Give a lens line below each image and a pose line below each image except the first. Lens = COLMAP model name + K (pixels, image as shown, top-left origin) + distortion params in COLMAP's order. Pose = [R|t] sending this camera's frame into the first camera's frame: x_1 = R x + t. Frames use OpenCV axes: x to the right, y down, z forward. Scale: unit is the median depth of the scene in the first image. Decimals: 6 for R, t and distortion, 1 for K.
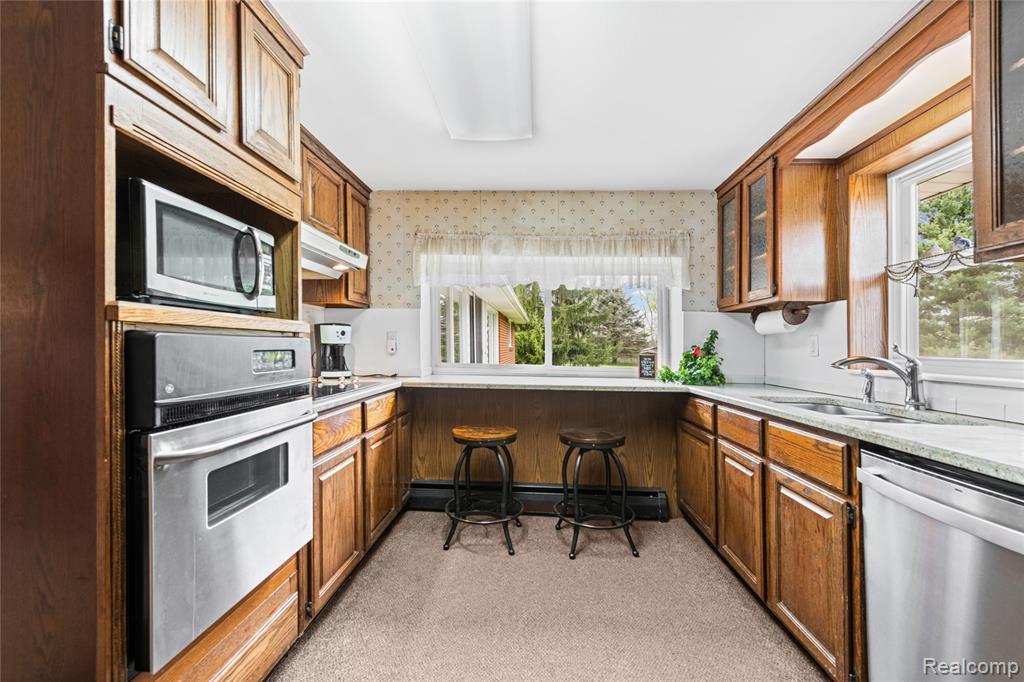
lens RADIAL K [[418.5, 0, 514.4], [0, 418.5, 339.1], [0, 0, 1]] dist [0.020820, -0.012753]
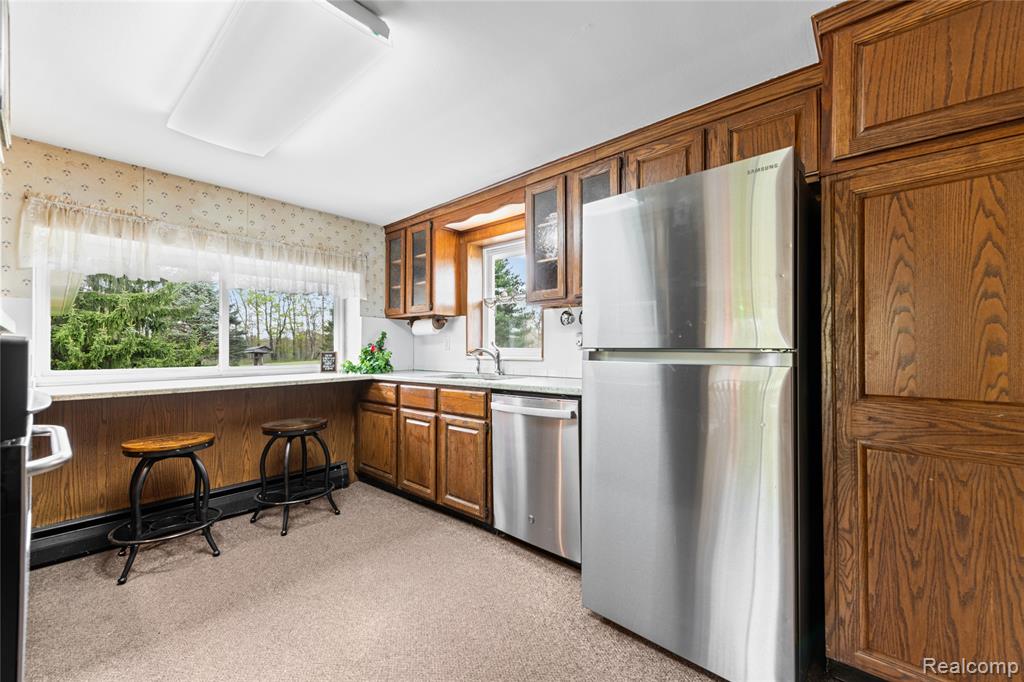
lens RADIAL K [[418.5, 0, 514.4], [0, 418.5, 339.1], [0, 0, 1]] dist [0.020820, -0.012753]
pose [[0.619364, -0.002980, 0.785098, -0.339498], [-0.000448, 0.999991, 0.004149, -0.004378], [-0.785104, -0.002921, 0.619357, -0.162958]]
